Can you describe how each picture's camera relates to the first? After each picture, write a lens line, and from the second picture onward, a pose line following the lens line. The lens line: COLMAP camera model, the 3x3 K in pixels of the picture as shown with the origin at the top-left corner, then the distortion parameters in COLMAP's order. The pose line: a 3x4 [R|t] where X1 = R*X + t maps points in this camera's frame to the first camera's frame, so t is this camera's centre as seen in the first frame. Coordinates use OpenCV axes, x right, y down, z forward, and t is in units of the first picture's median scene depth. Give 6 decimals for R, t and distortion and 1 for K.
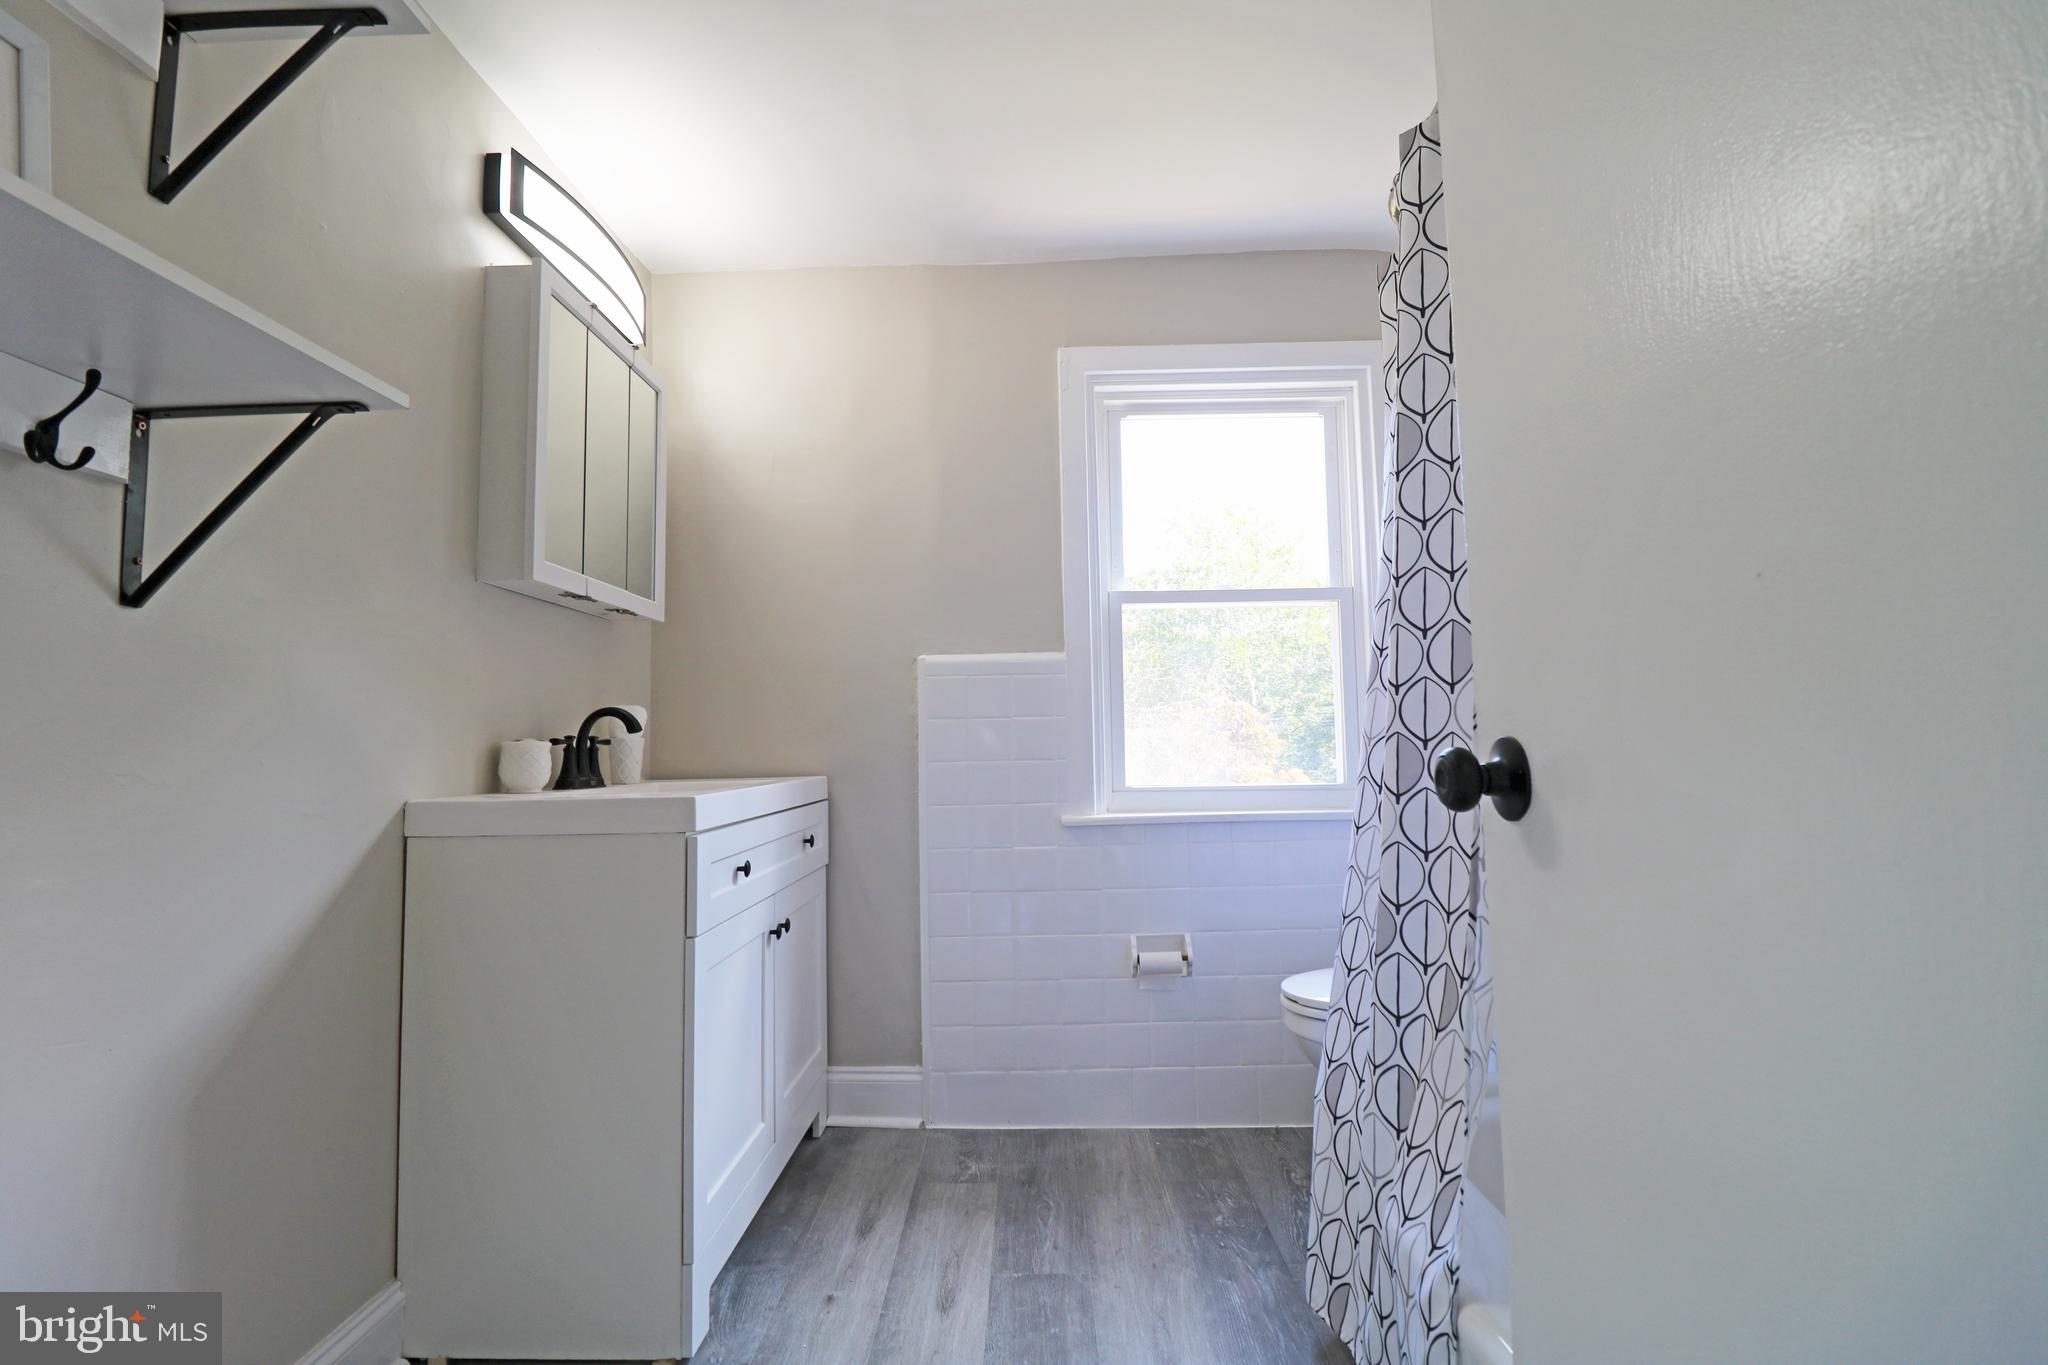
lens RADIAL K [[959.2, 0, 1032.1], [0, 959.2, 652.0], [0, 0, 1]] dist [-0.001779, -0.000154]
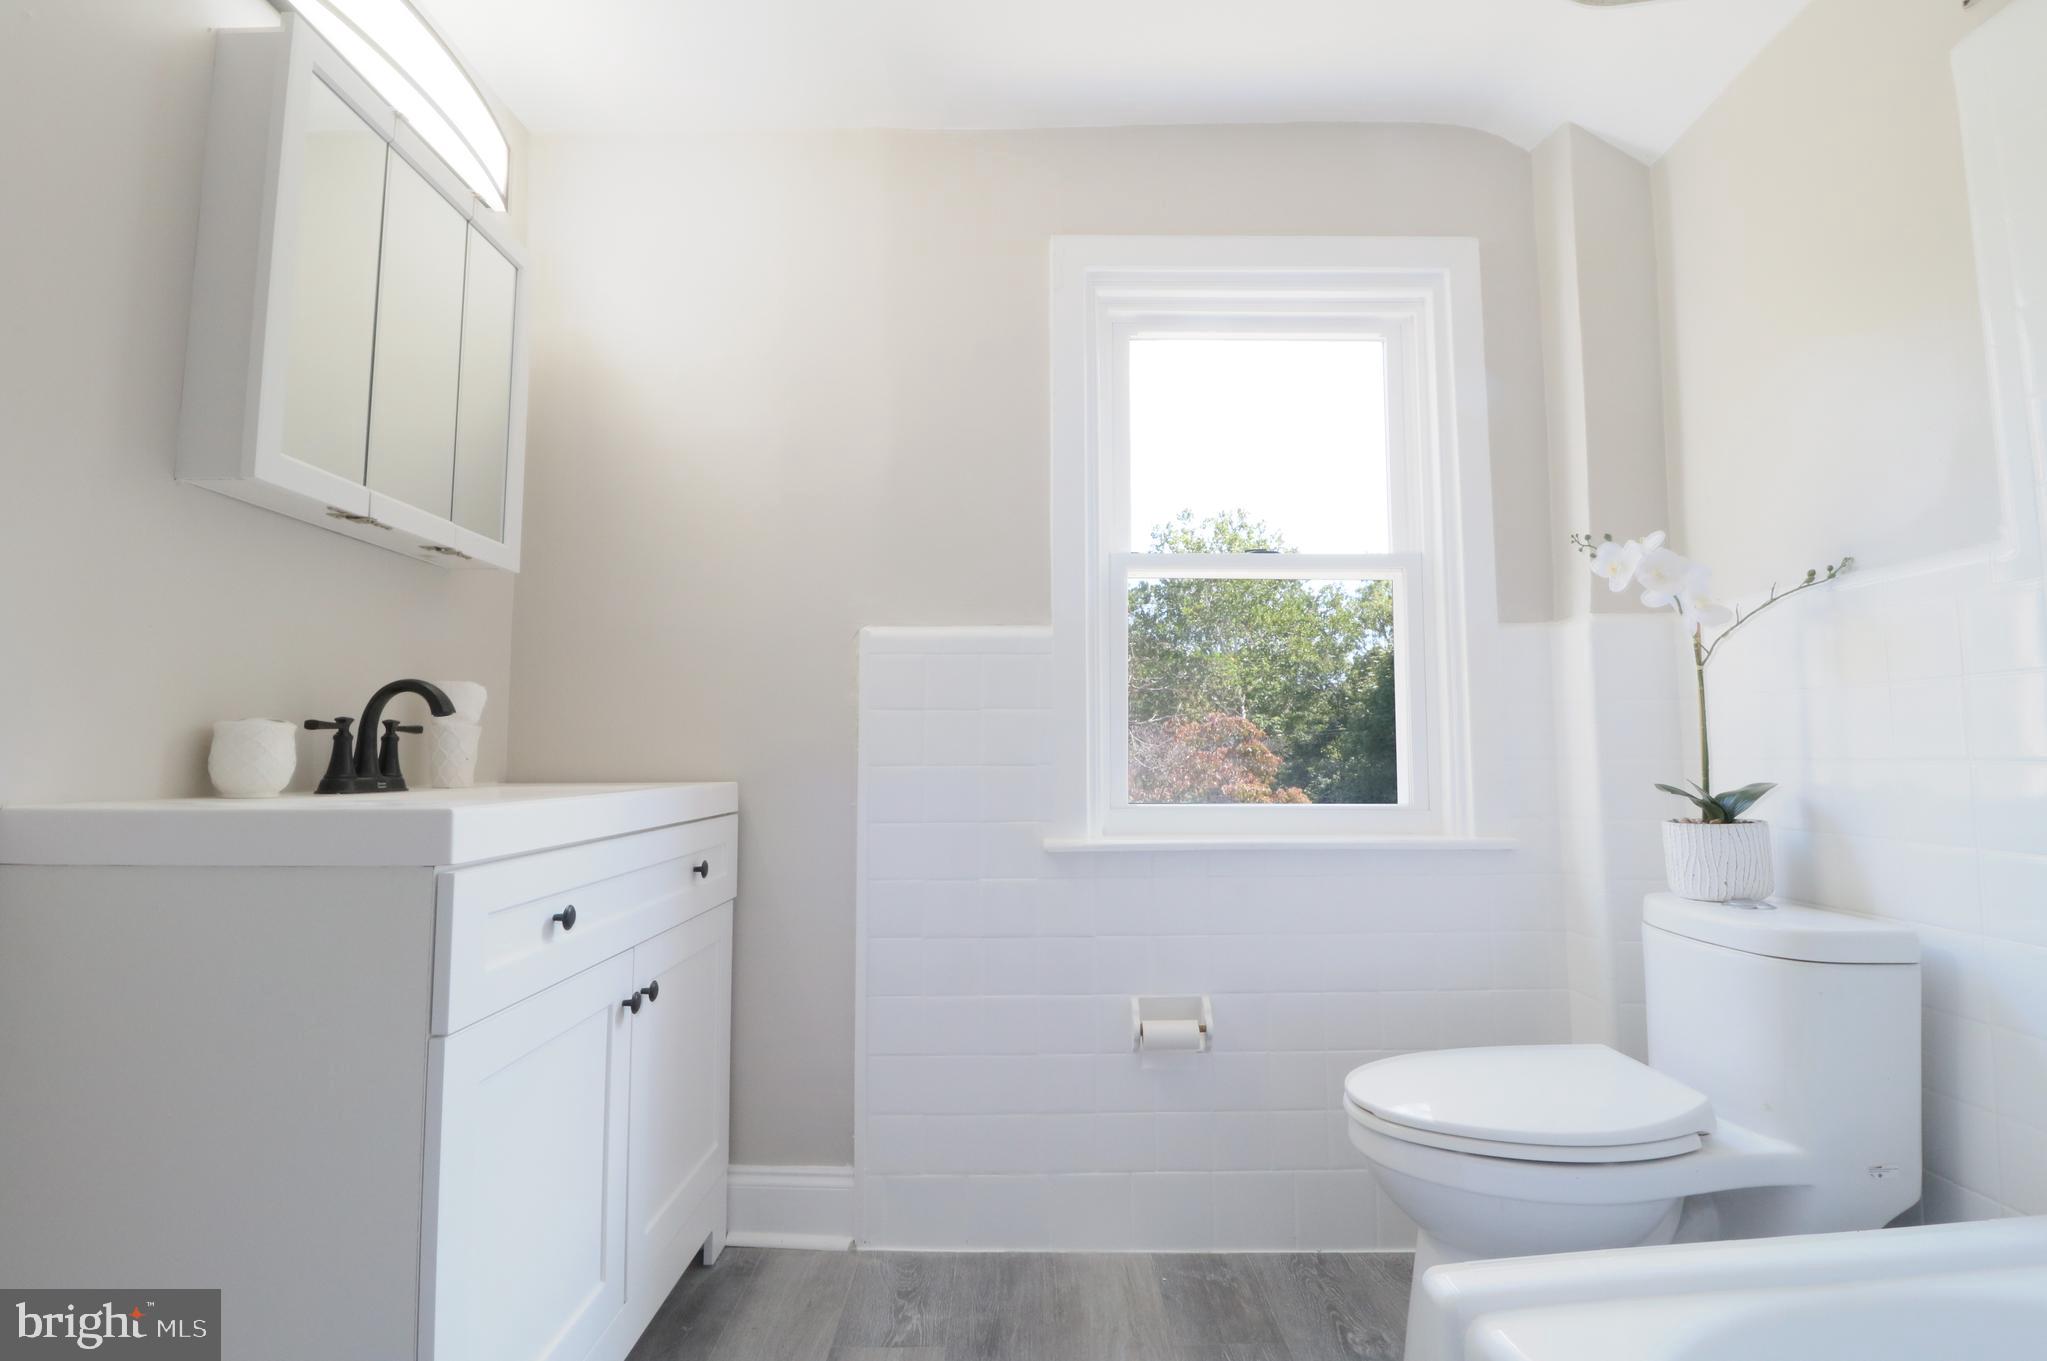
lens RADIAL K [[953.9, 0, 1038.9], [0, 953.9, 666.6], [0, 0, 1]] dist [-0.001049, -0.012462]
pose [[0.999684, 0.018151, 0.017417, 0.011329], [-0.018147, 0.999835, -0.000393, 0.034821], [-0.017421, 0.000077, 0.999848, 0.251759]]
